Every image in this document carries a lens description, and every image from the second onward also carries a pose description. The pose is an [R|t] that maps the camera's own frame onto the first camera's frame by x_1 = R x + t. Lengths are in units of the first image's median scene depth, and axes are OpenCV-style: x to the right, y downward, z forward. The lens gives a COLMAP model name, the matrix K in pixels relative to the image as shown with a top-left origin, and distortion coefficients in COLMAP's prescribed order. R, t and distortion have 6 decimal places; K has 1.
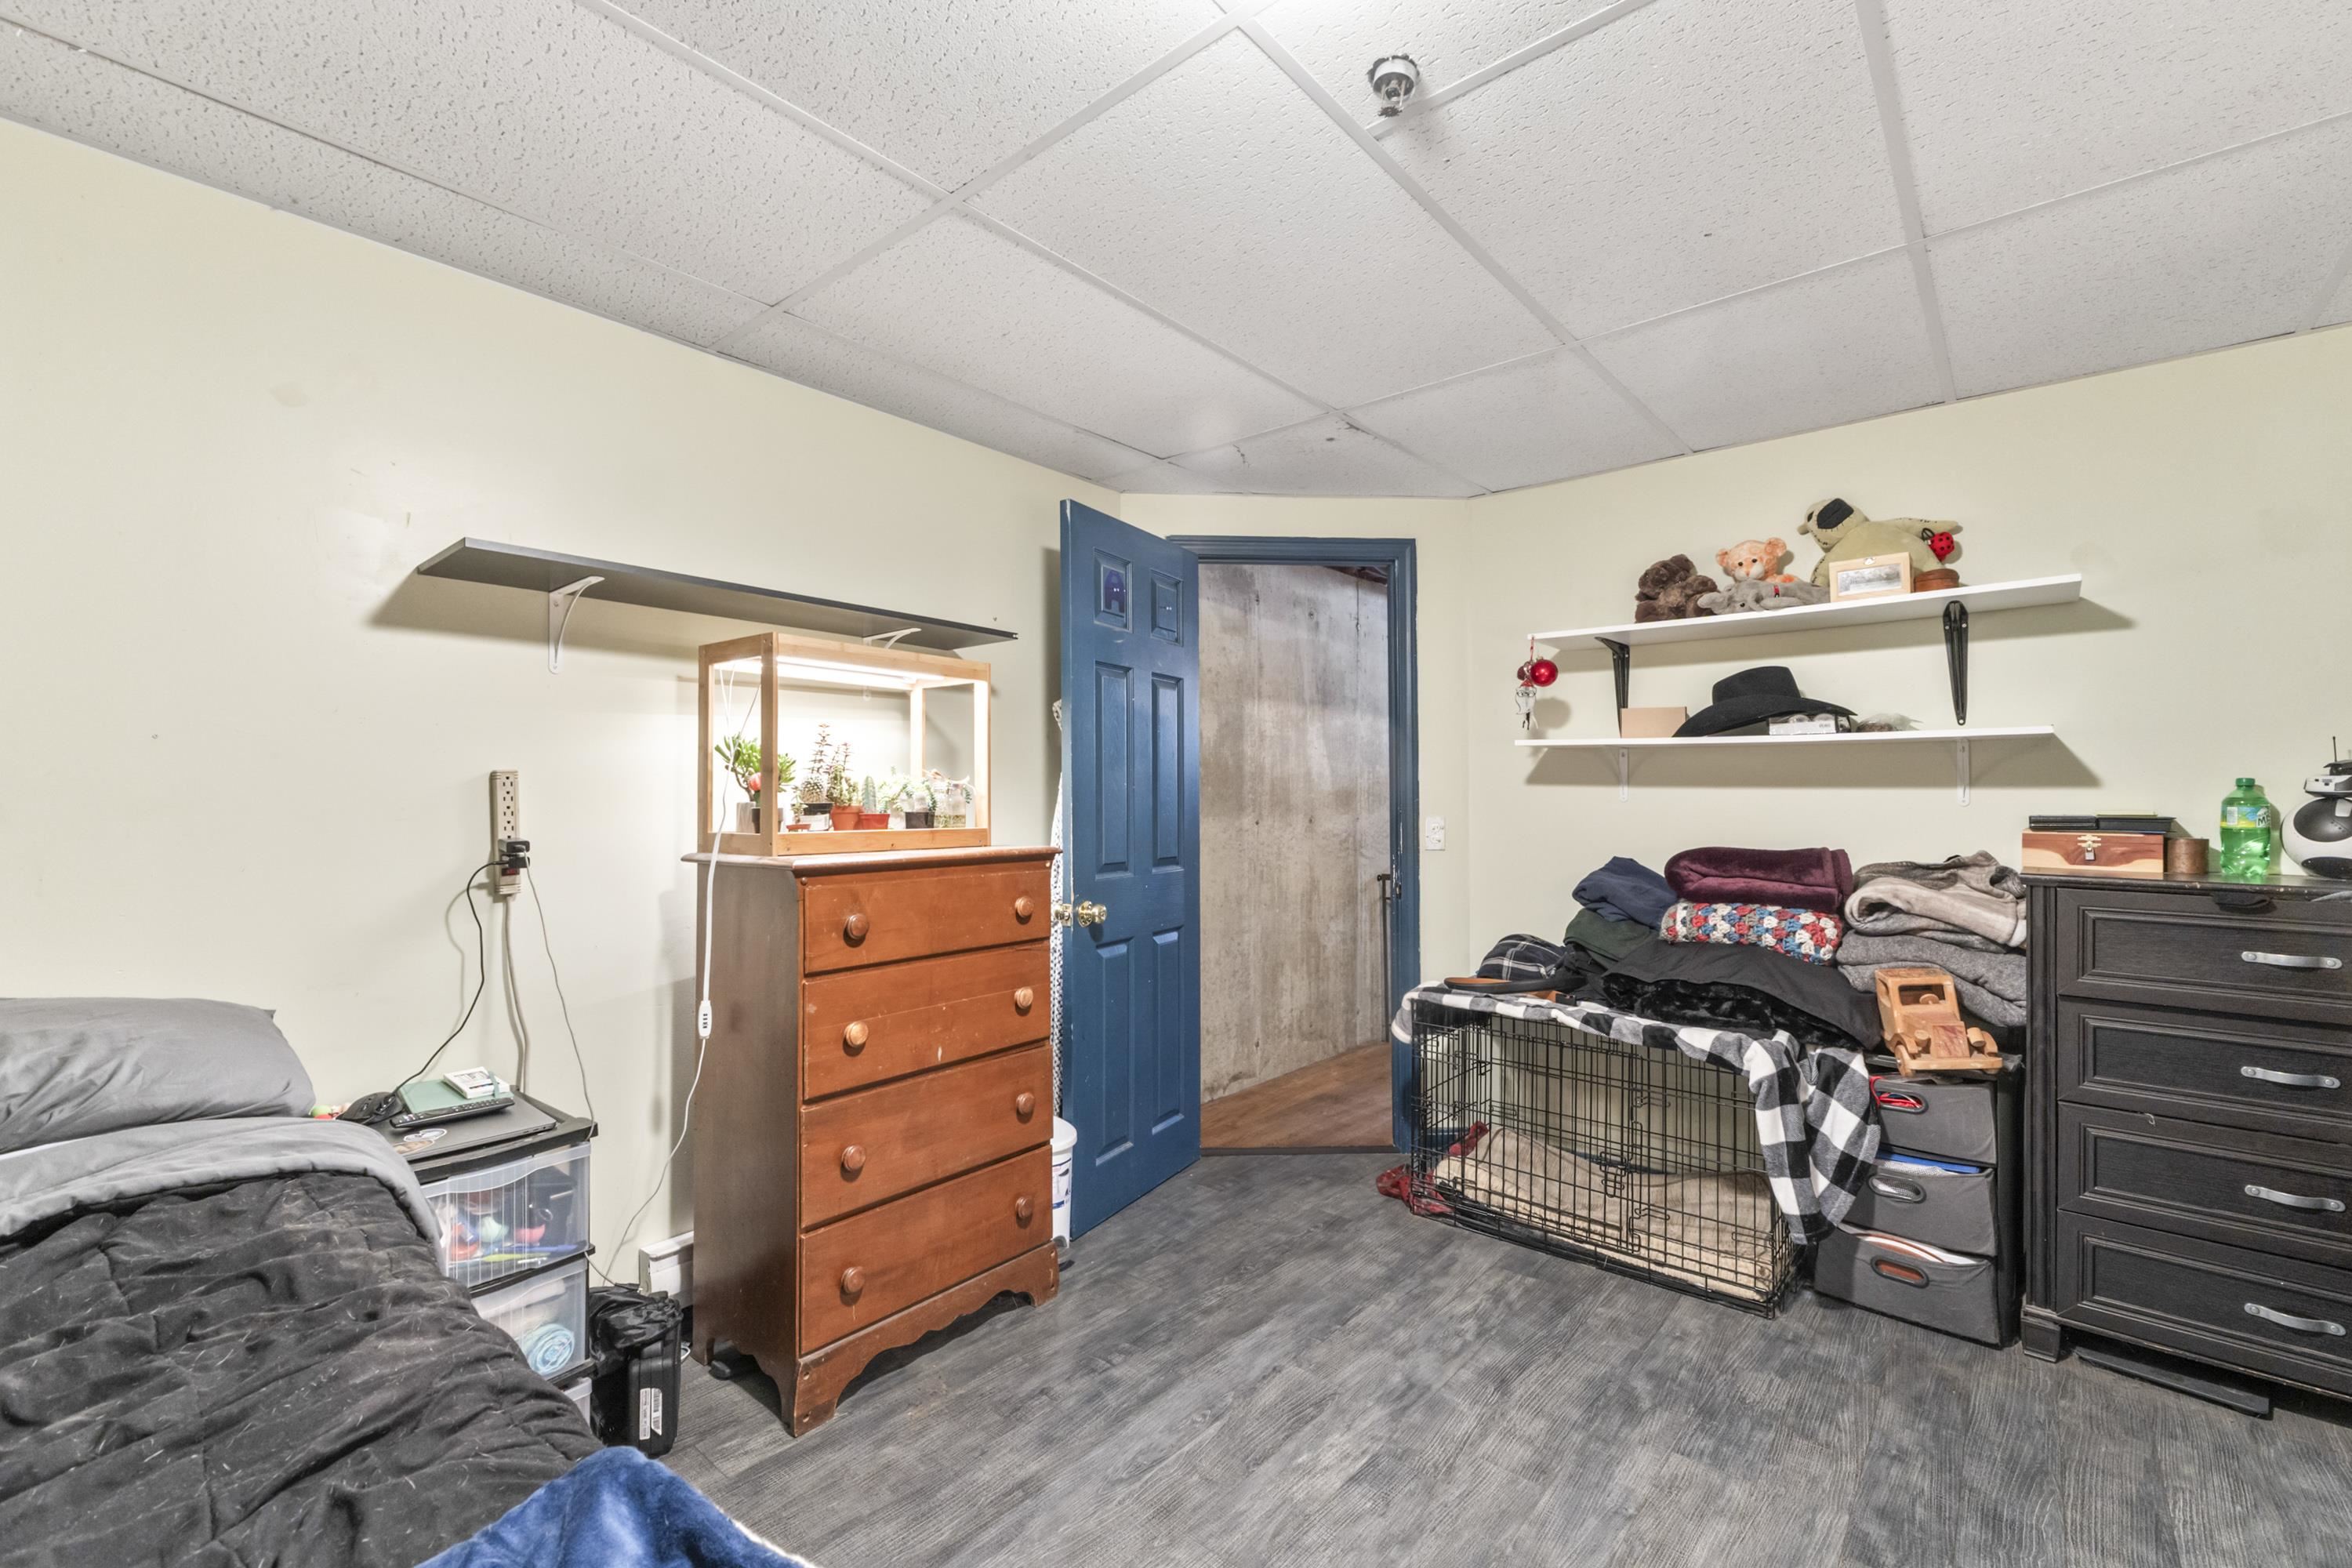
lens RADIAL K [[1010.6, 0, 1175.5], [0, 1010.6, 785.0], [0, 0, 1]] dist [-0.008260, 0.000281]
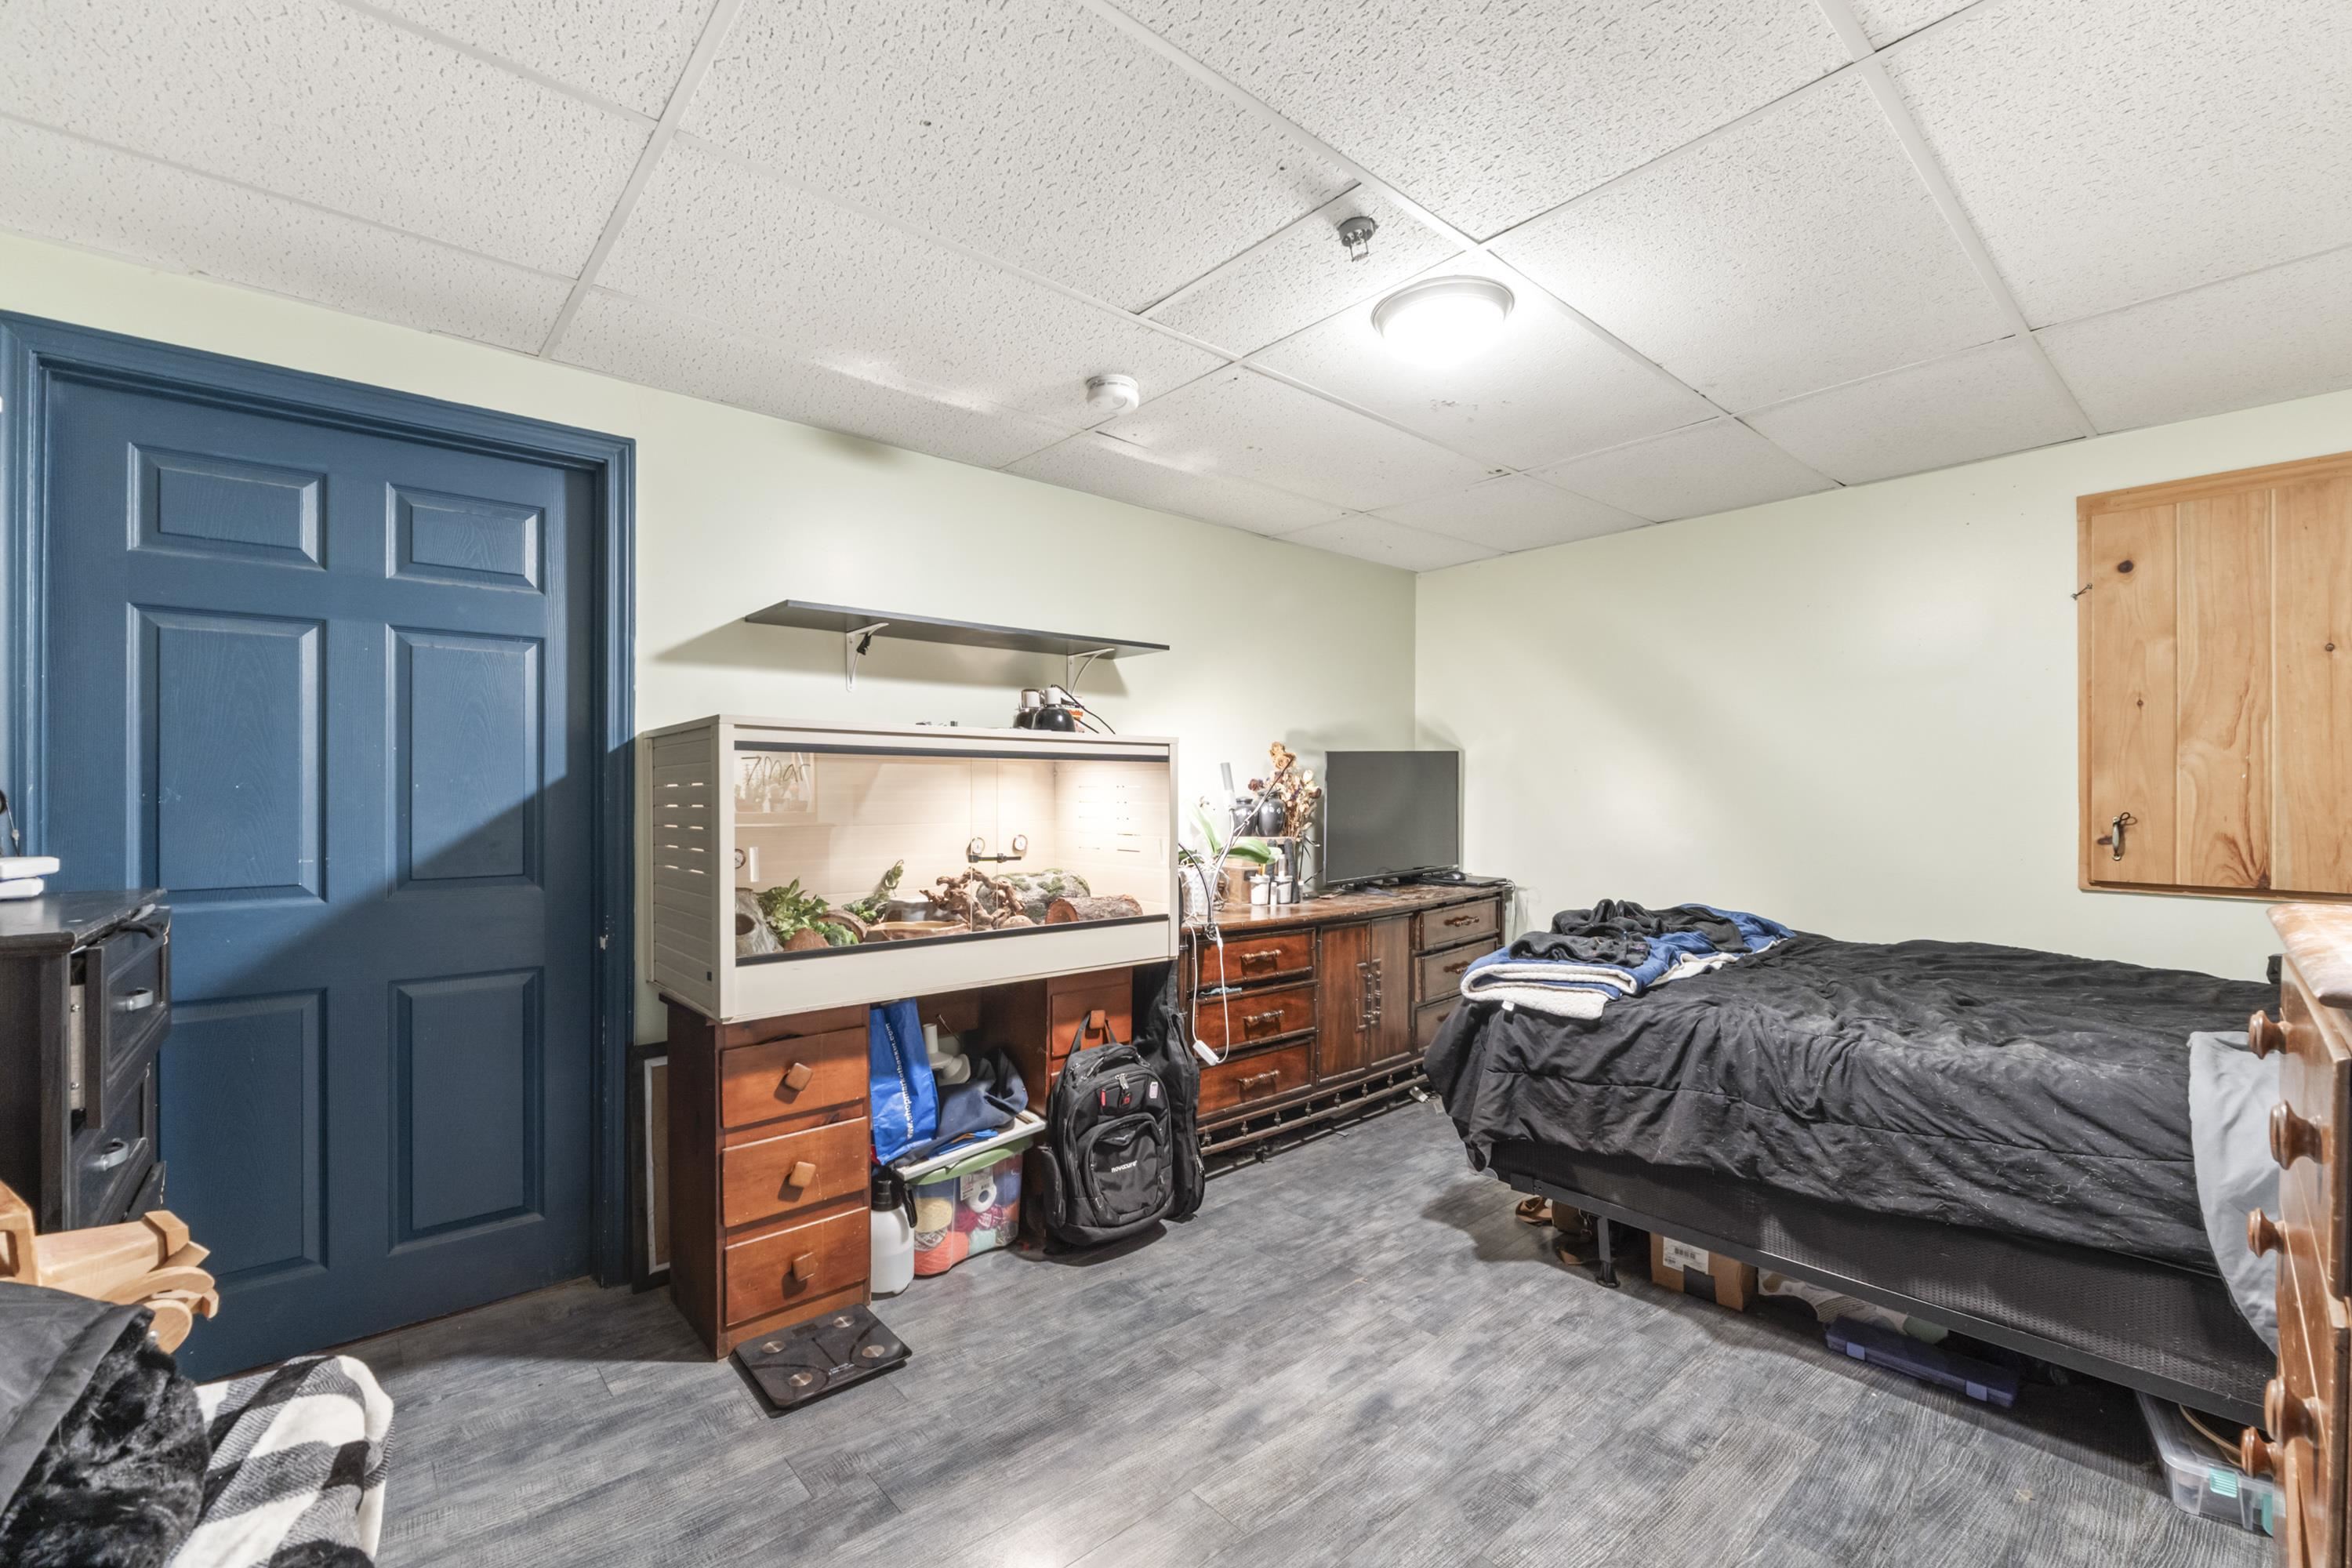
lens RADIAL K [[1010.6, 0, 1174.2], [0, 1010.6, 787.9], [0, 0, 1]] dist [-0.008260, 0.000281]
pose [[-0.986969, -0.003288, 0.160875, 0.212052], [-0.004347, 0.999971, -0.006235, 0.006004], [-0.160849, -0.006853, -0.986955, 2.021367]]
